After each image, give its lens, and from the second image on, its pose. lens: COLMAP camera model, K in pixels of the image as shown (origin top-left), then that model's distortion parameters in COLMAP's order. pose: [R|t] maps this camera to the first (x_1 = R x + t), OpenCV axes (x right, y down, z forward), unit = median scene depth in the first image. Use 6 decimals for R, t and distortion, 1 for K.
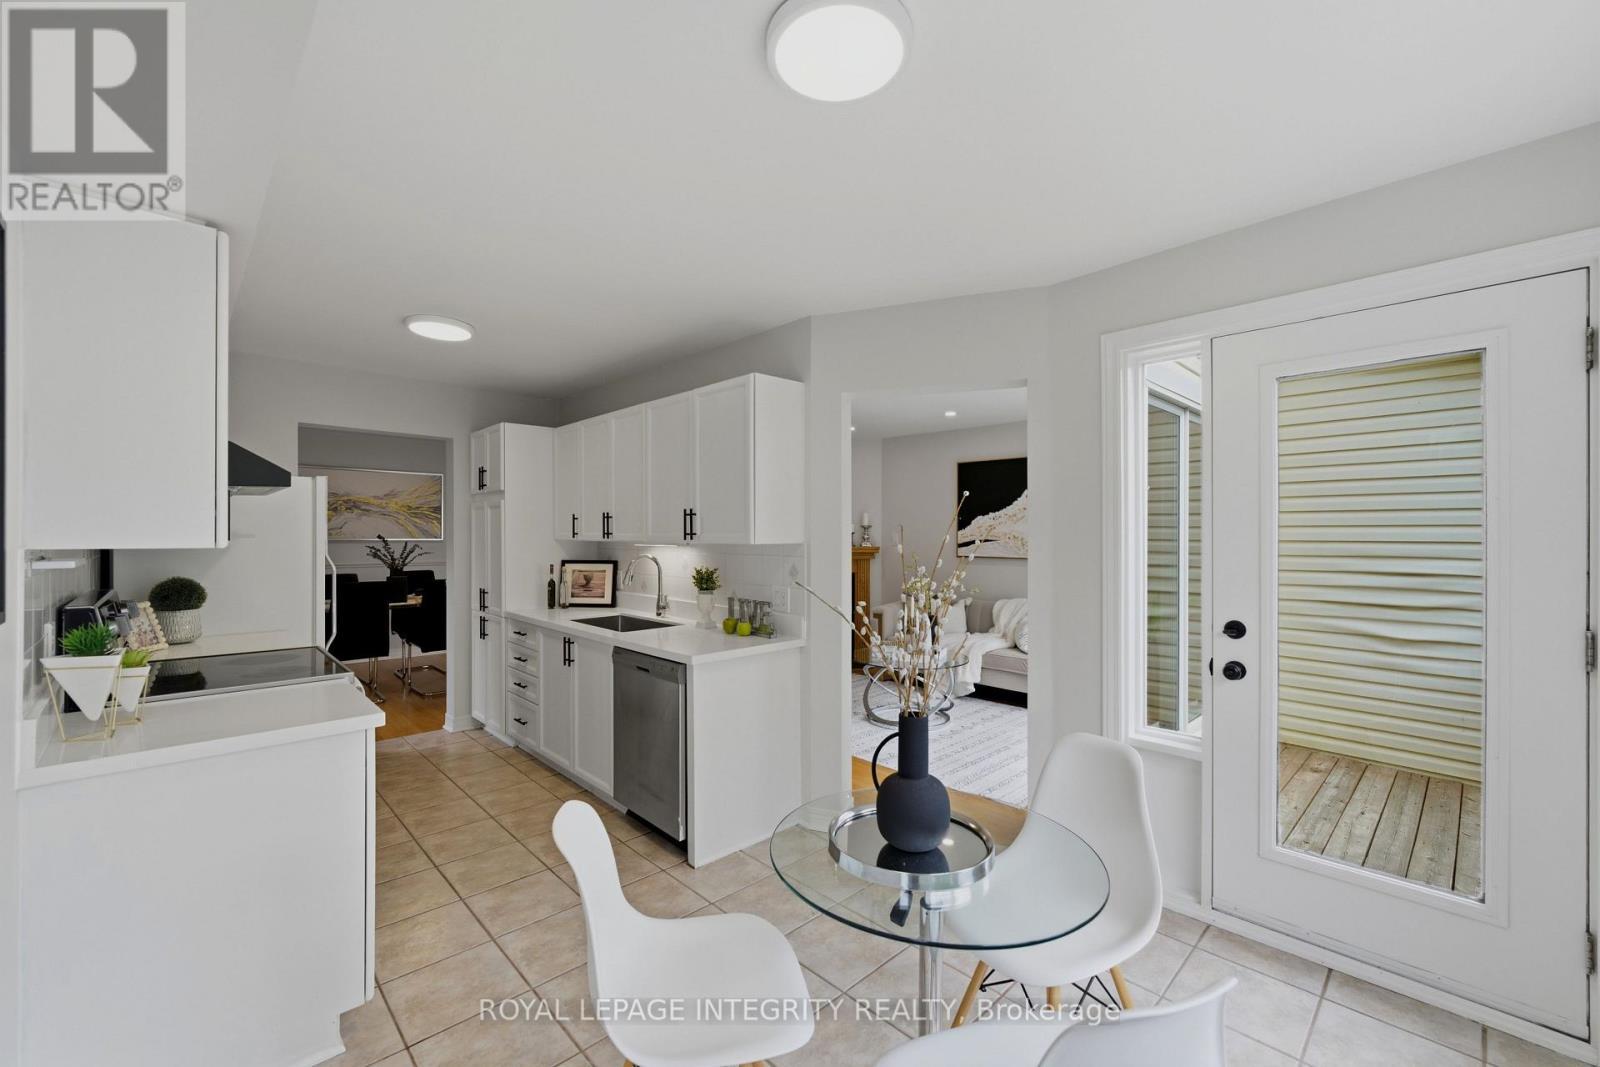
lens RADIAL K [[658.2, 0, 800.8], [0, 658.2, 535.7], [0, 0, 1]] dist [-0.002839, 0.001226]
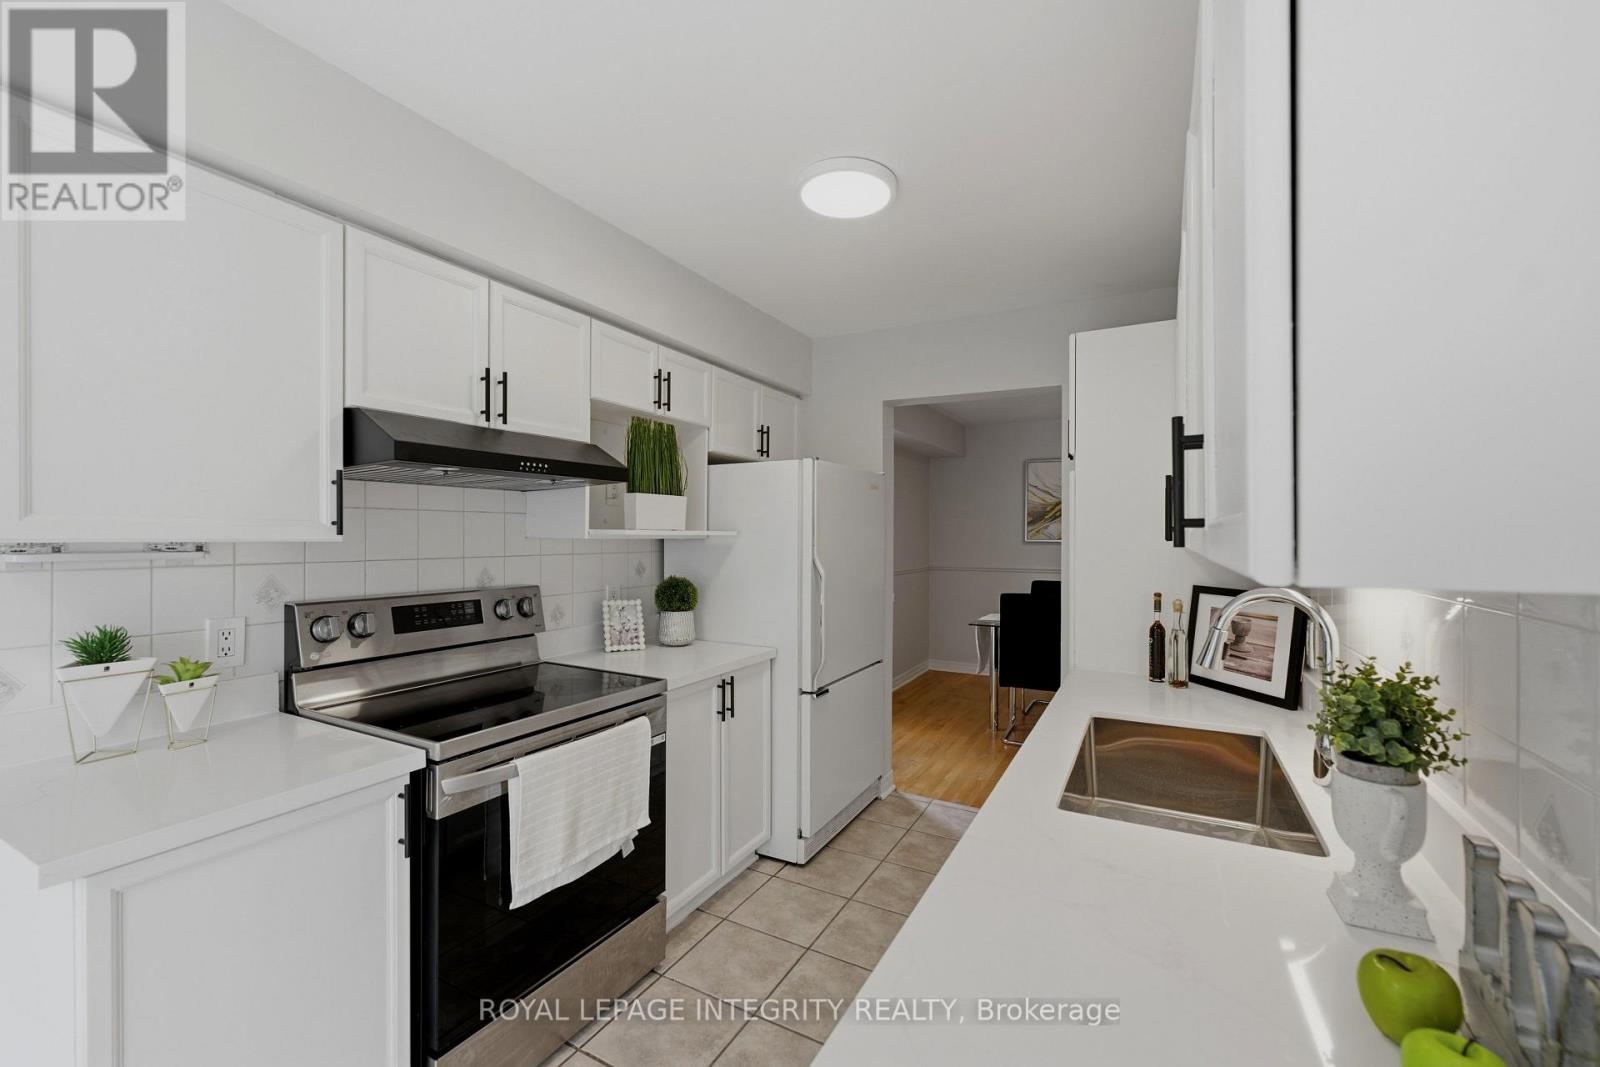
lens RADIAL K [[658.2, 0, 790.9], [0, 658.2, 540.1], [0, 0, 1]] dist [-0.002839, 0.001226]
pose [[0.297383, 0.006917, -0.954733, 0.016064], [-0.005816, 0.999968, 0.005434, 0.002980], [0.954740, 0.003936, 0.297414, 0.652620]]
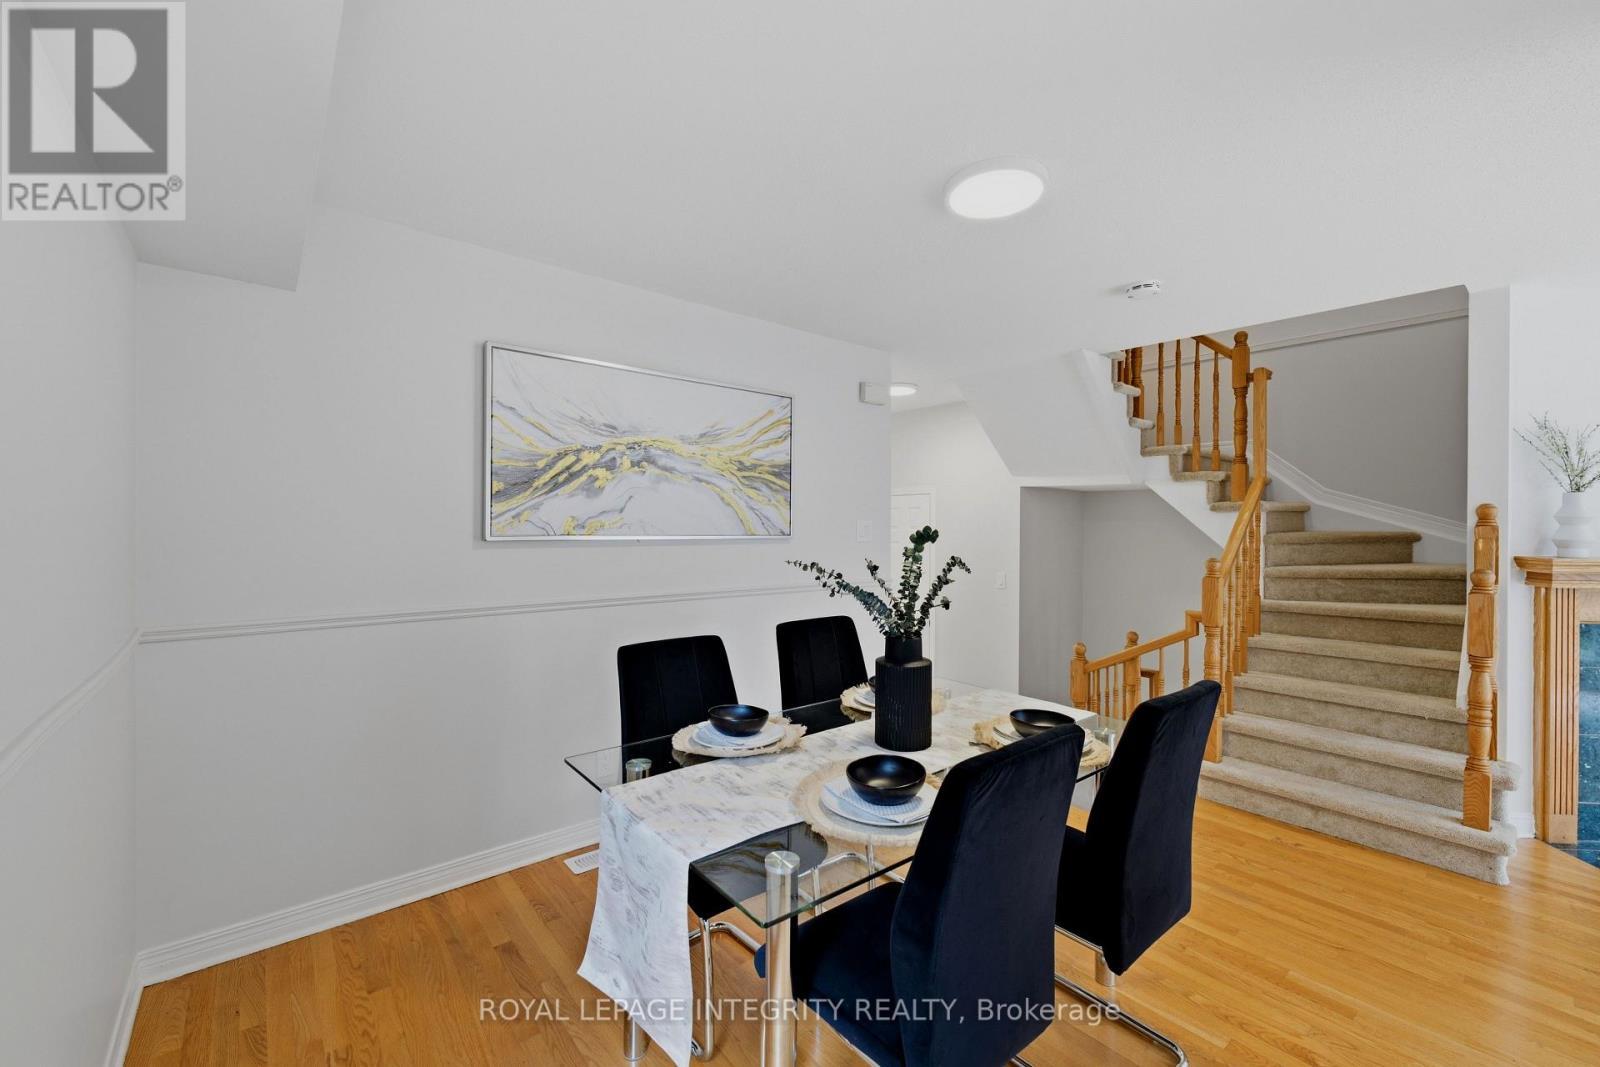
lens RADIAL K [[658.2, 0, 795.3], [0, 658.2, 528.2], [0, 0, 1]] dist [-0.002839, 0.001226]
pose [[0.997548, 0.003163, -0.069915, -0.990146], [-0.003014, 0.999993, 0.002246, -0.002834], [0.069921, -0.002030, 0.997550, 1.041061]]
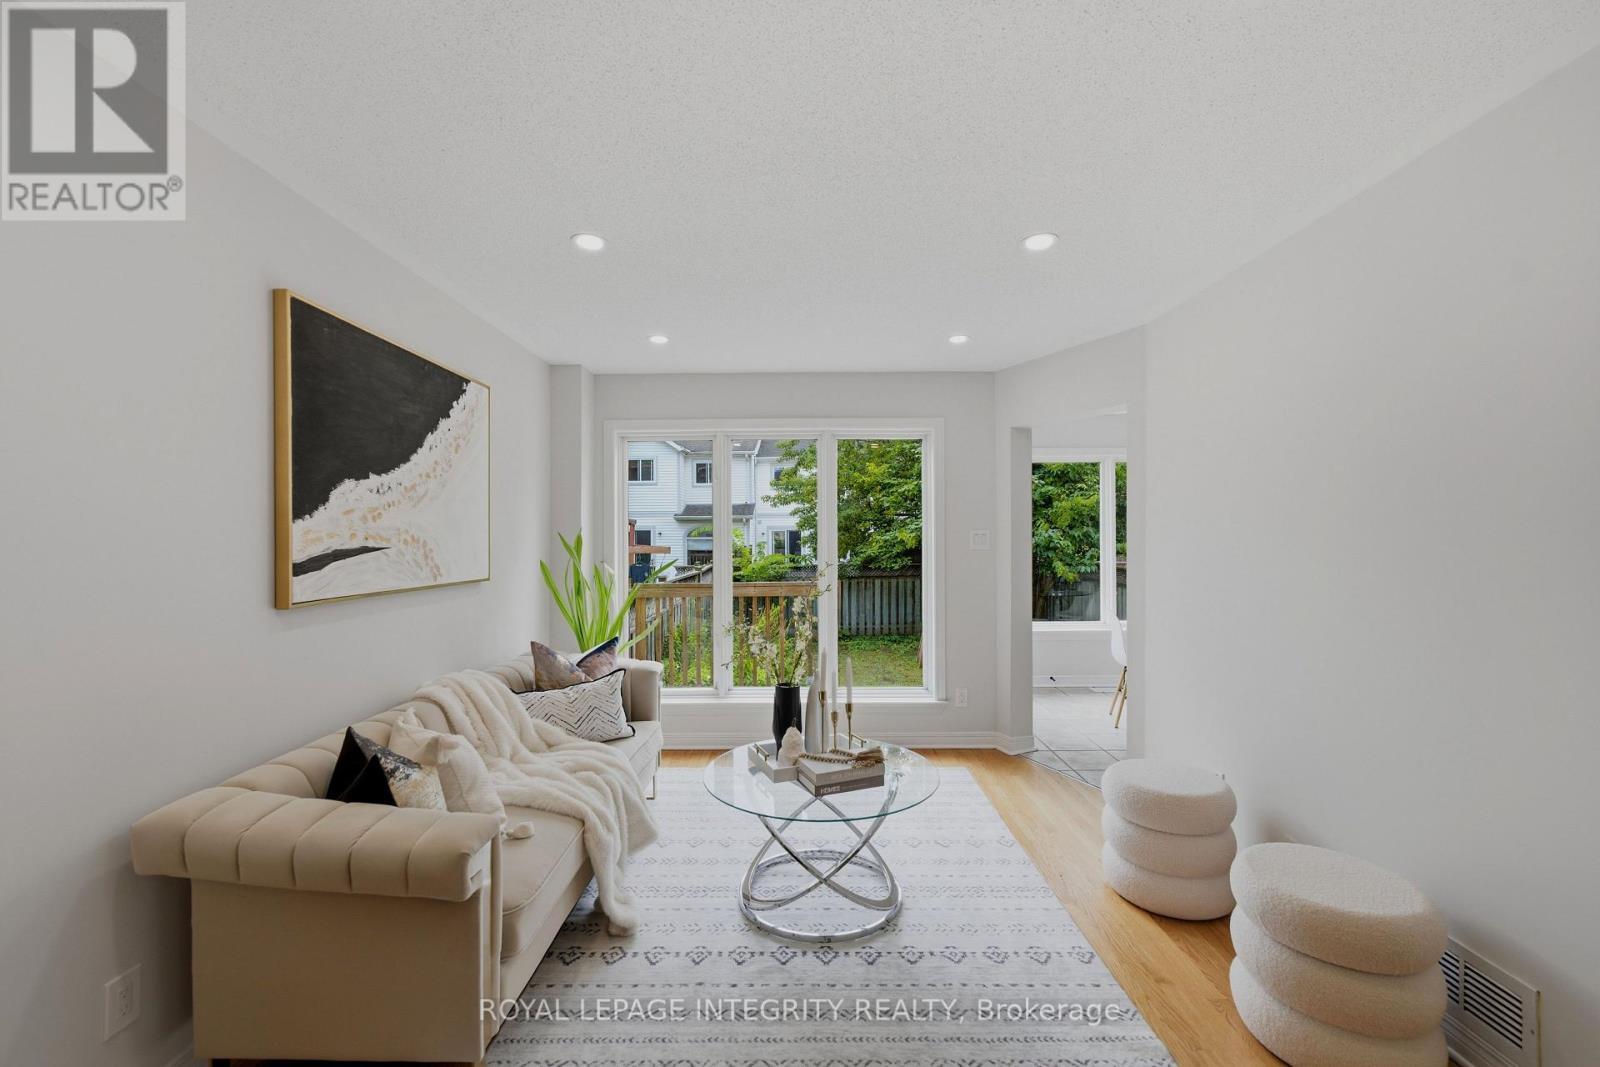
lens RADIAL K [[658.2, 0, 799.5], [0, 658.2, 533.2], [0, 0, 1]] dist [-0.002839, 0.001226]
pose [[-0.725576, 0.003421, 0.688134, -0.225559], [0.003712, 0.999993, -0.001057, -0.000871], [-0.688132, 0.001787, -0.725583, 1.757987]]
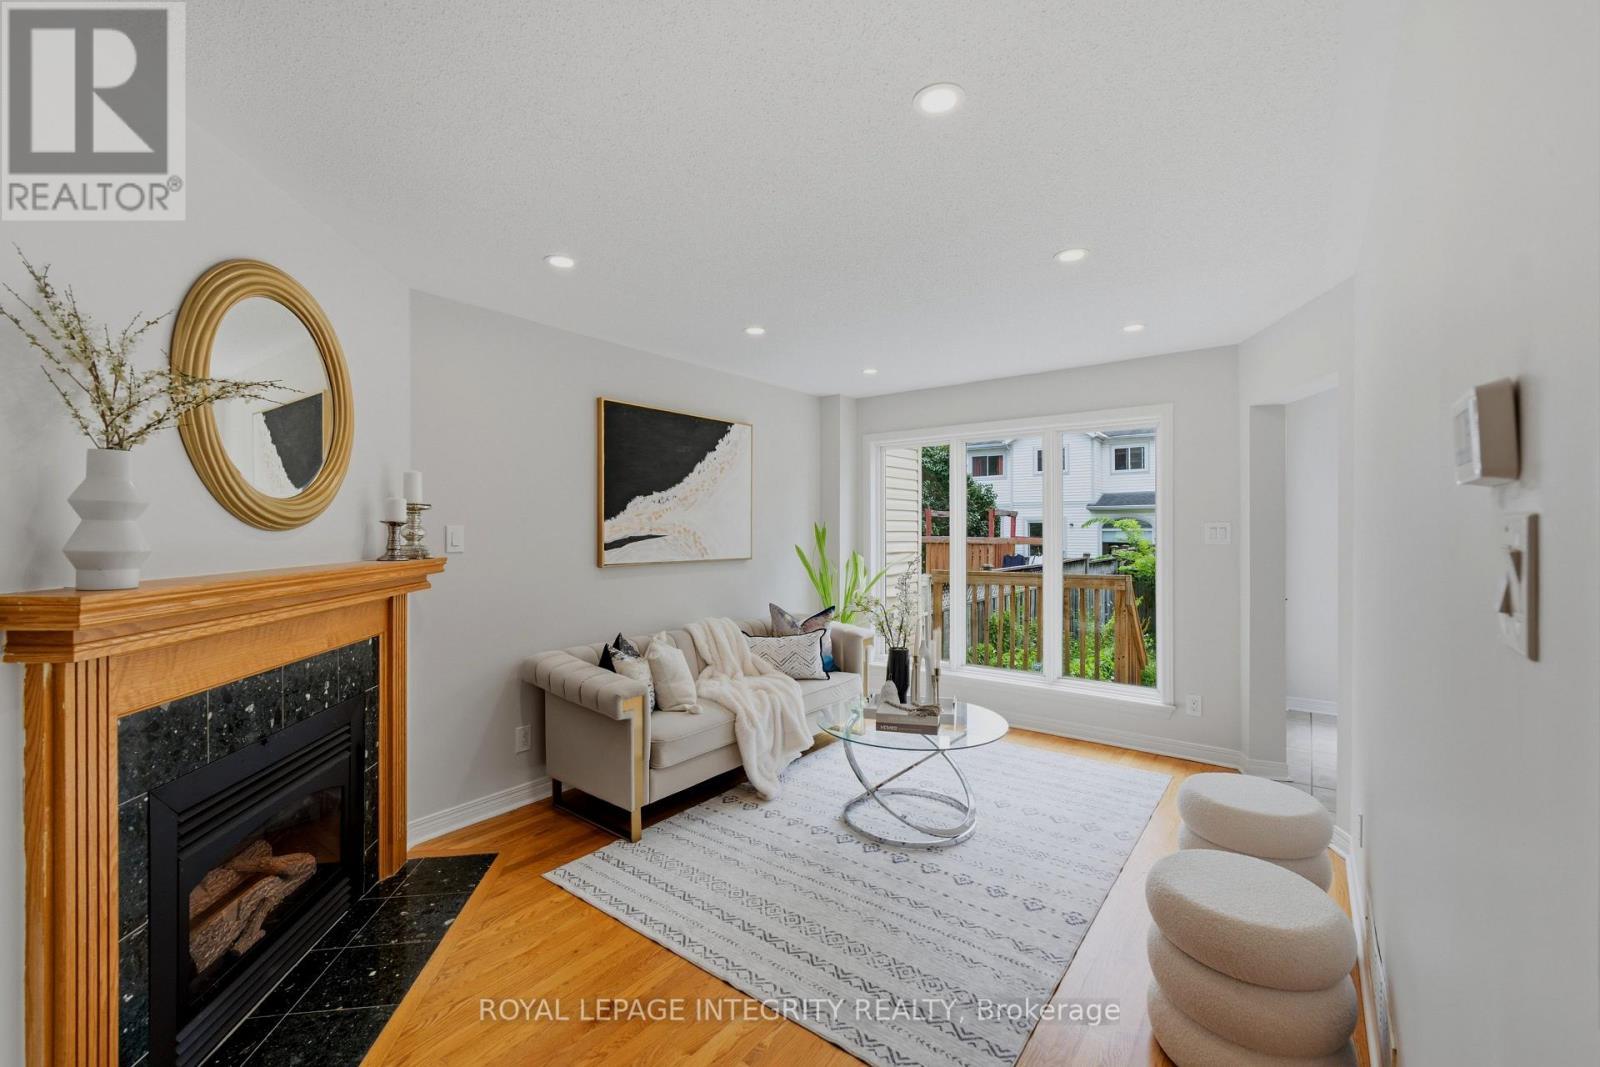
lens RADIAL K [[658.2, 0, 786.1], [0, 658.2, 526.0], [0, 0, 1]] dist [-0.002839, 0.001226]
pose [[-0.147993, 0.001760, 0.988987, -0.559200], [0.004063, 0.999991, -0.001171, -0.002254], [-0.988980, 0.003845, -0.147999, 1.544635]]
